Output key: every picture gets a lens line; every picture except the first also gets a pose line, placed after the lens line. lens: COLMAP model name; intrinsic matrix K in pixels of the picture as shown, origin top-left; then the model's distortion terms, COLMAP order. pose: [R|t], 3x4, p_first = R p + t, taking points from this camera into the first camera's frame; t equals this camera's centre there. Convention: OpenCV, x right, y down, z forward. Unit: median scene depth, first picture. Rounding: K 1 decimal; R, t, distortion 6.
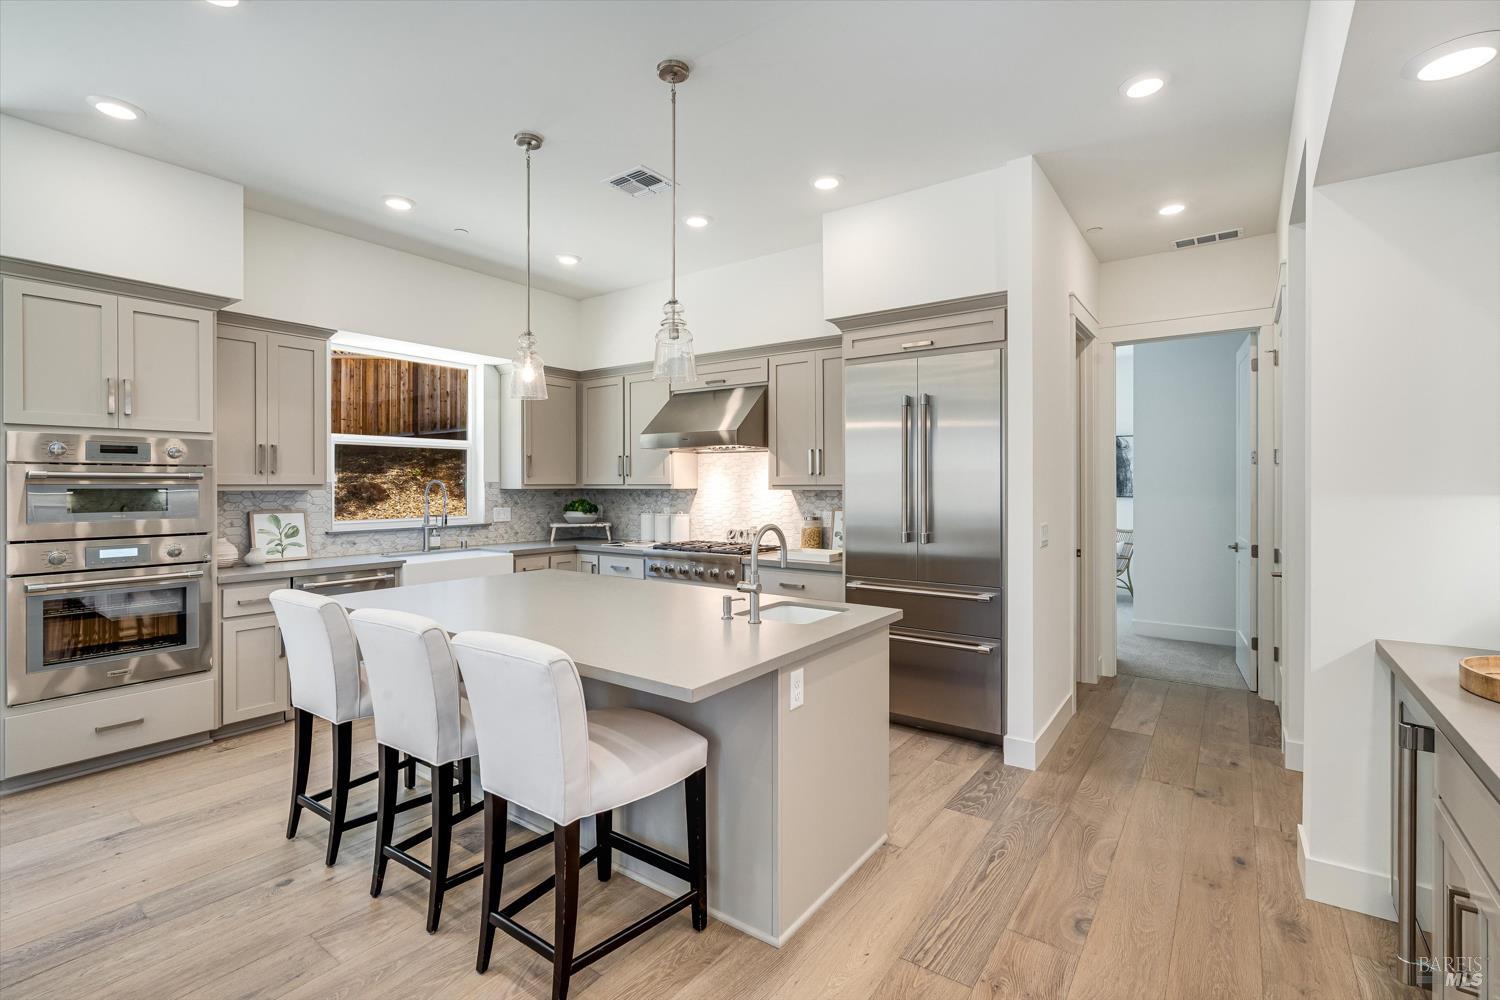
lens RADIAL K [[682.5, 0, 745.1], [0, 682.5, 485.9], [0, 0, 1]] dist [-0.003719, 0.001249]
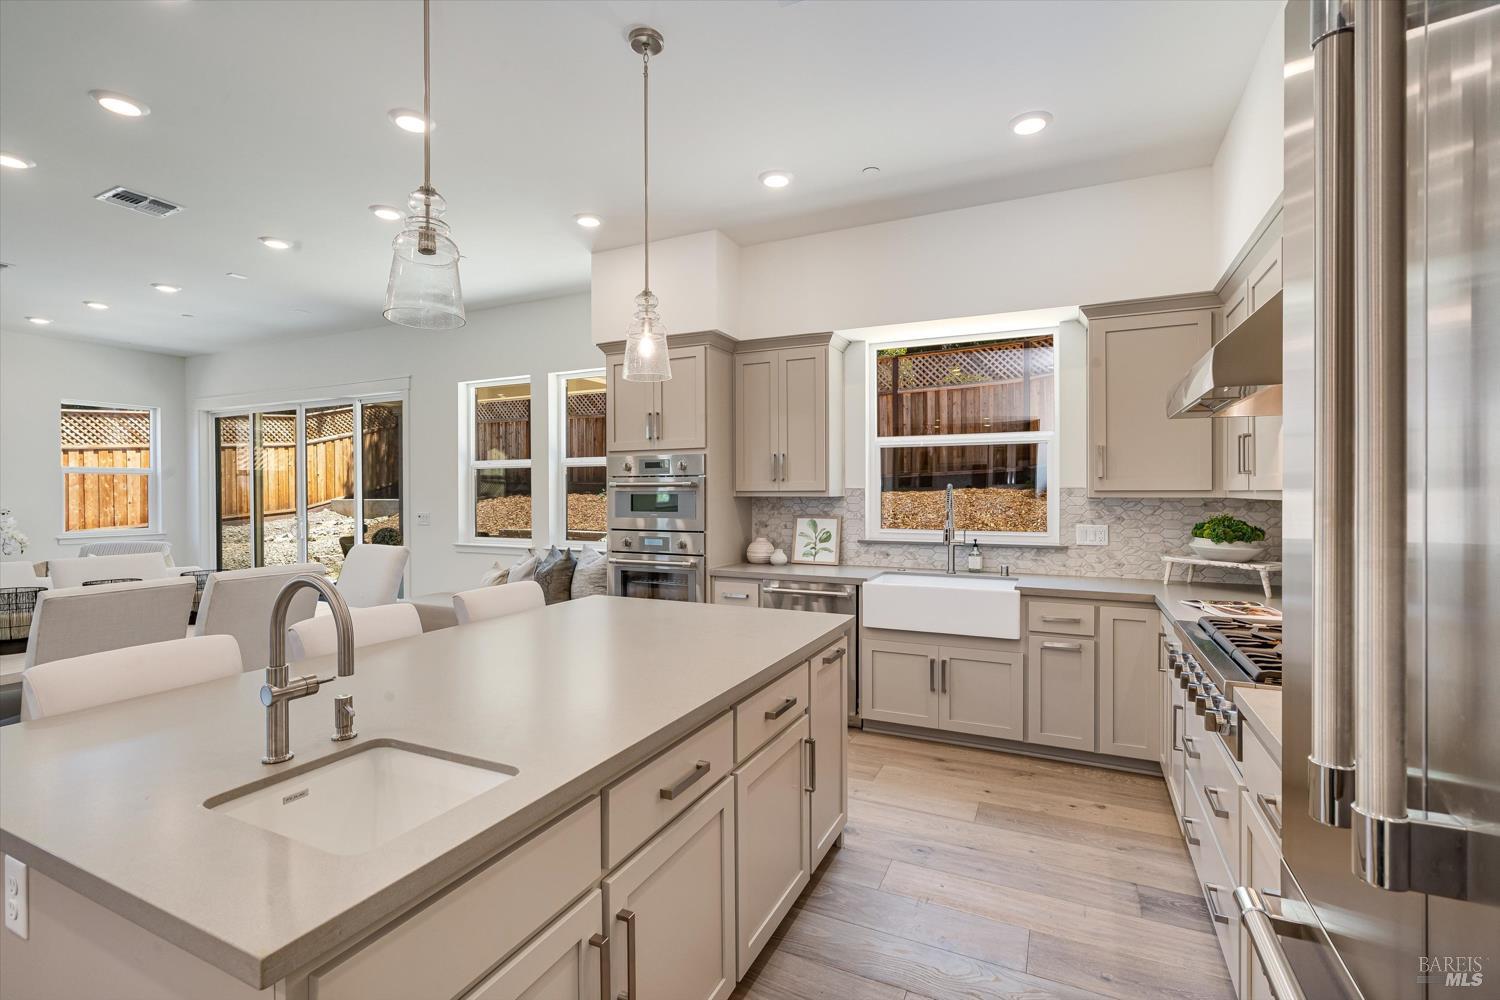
lens RADIAL K [[682.5, 0, 751.1], [0, 682.5, 491.3], [0, 0, 1]] dist [-0.003719, 0.001249]
pose [[0.185902, 0.000387, -0.982568, 0.345971], [-0.001141, 0.999999, 0.000178, -0.001562], [0.982568, 0.001088, 0.185903, 0.741127]]
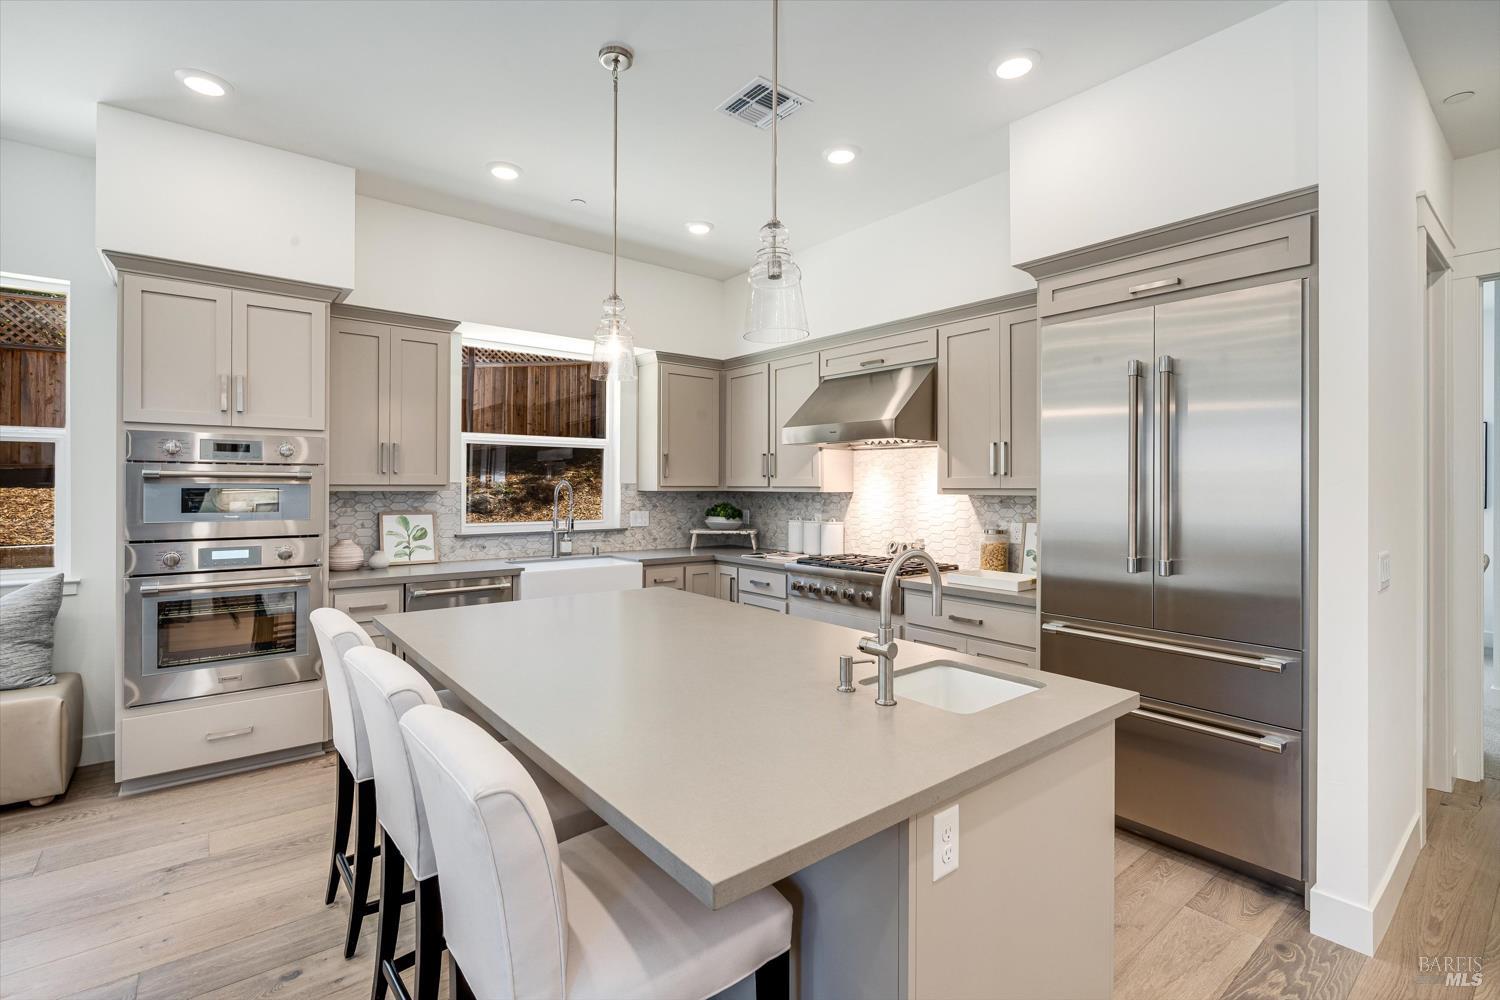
lens RADIAL K [[682.5, 0, 743.3], [0, 682.5, 485.5], [0, 0, 1]] dist [-0.003719, 0.001249]
pose [[0.964157, 0.004693, -0.265293, 0.031775], [-0.005804, 0.999977, -0.003402, -0.000547], [0.265271, 0.004819, 0.964162, 0.204255]]
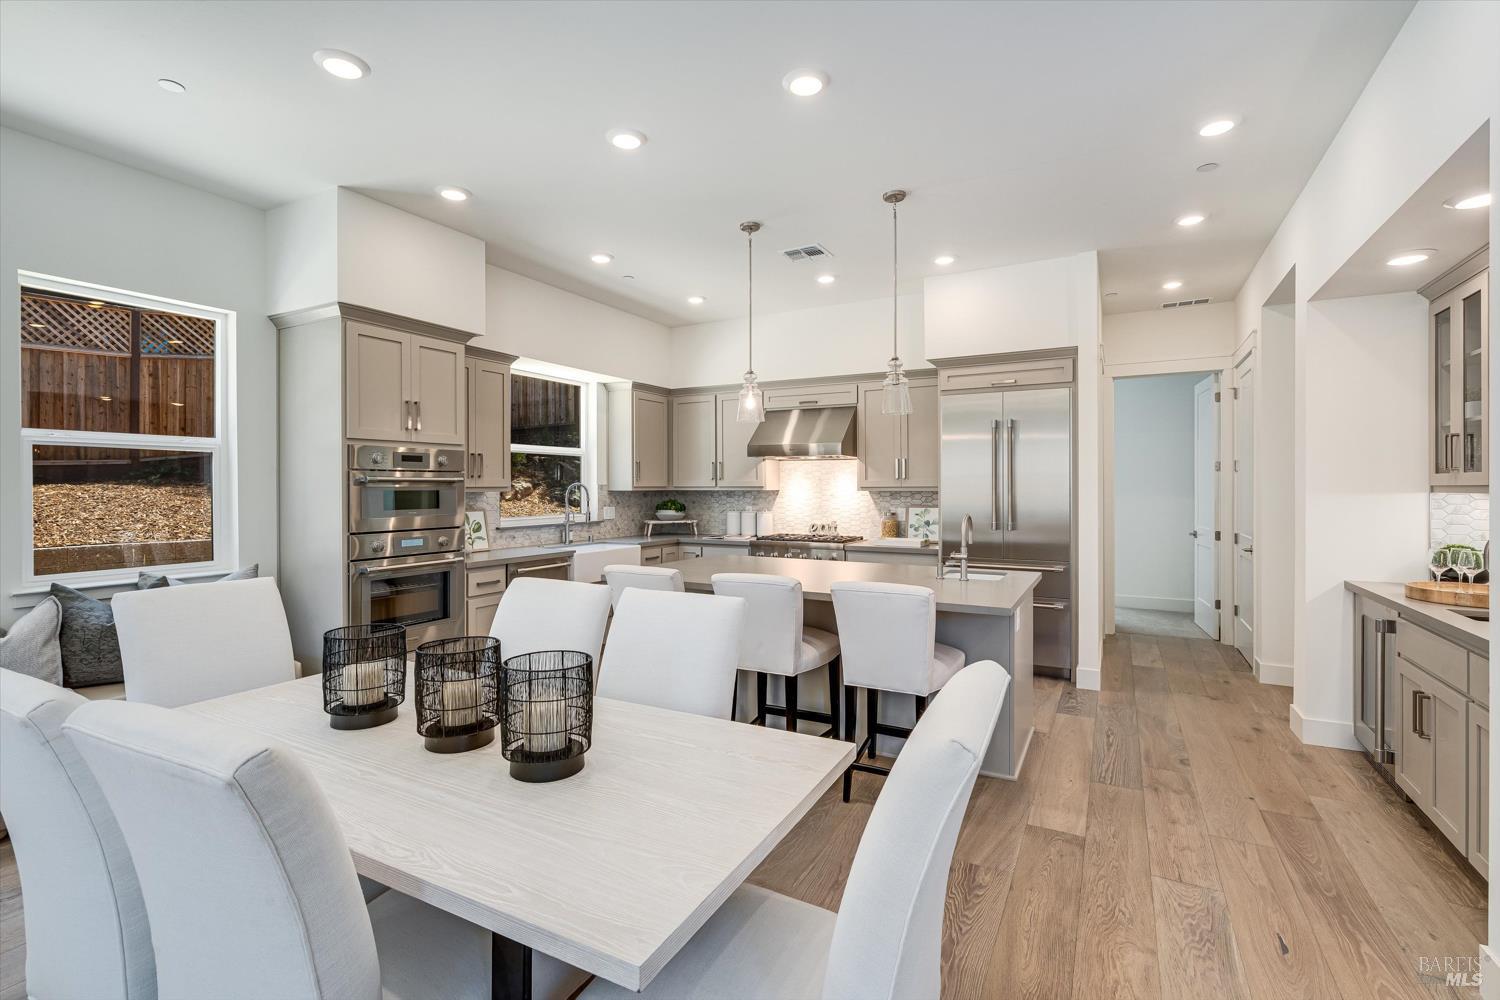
lens RADIAL K [[682.5, 0, 746.6], [0, 682.5, 488.0], [0, 0, 1]] dist [-0.003719, 0.001249]
pose [[0.991949, -0.001161, 0.126630, -0.375169], [0.001115, 0.999999, 0.000435, -0.000360], [-0.126630, -0.000290, 0.991950, -0.235912]]
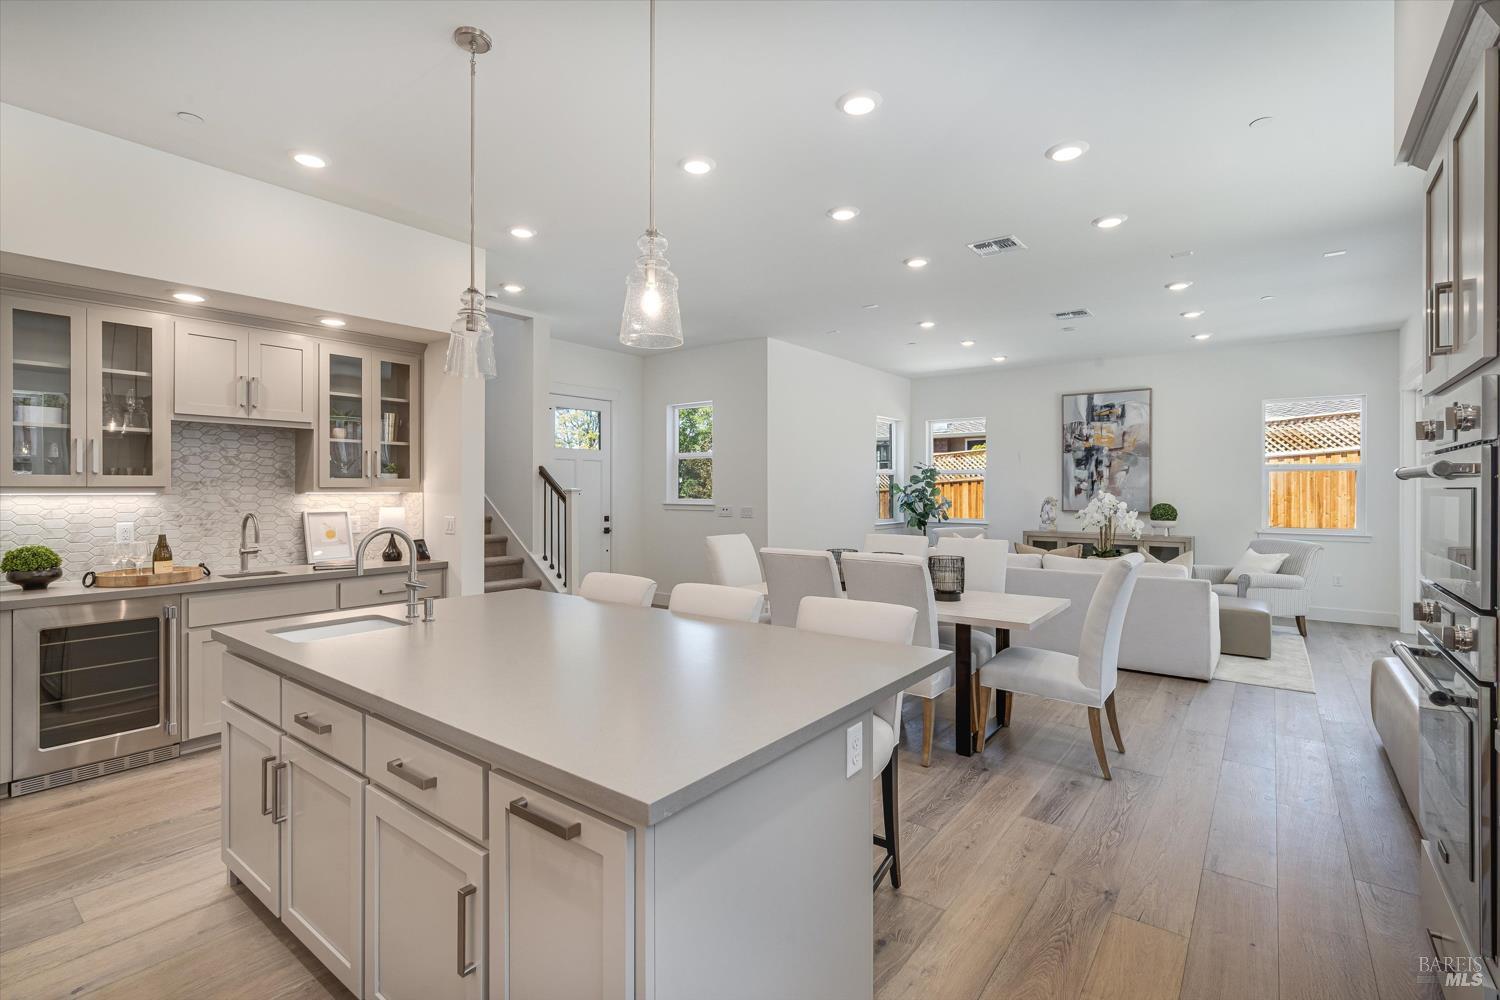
lens RADIAL K [[682.5, 0, 755.0], [0, 682.5, 475.4], [0, 0, 1]] dist [-0.003719, 0.001249]
pose [[-0.999826, -0.002083, 0.018514, -0.318231], [-0.002449, 0.999802, -0.019765, -0.001695], [-0.018470, -0.019807, -0.999633, 1.218826]]
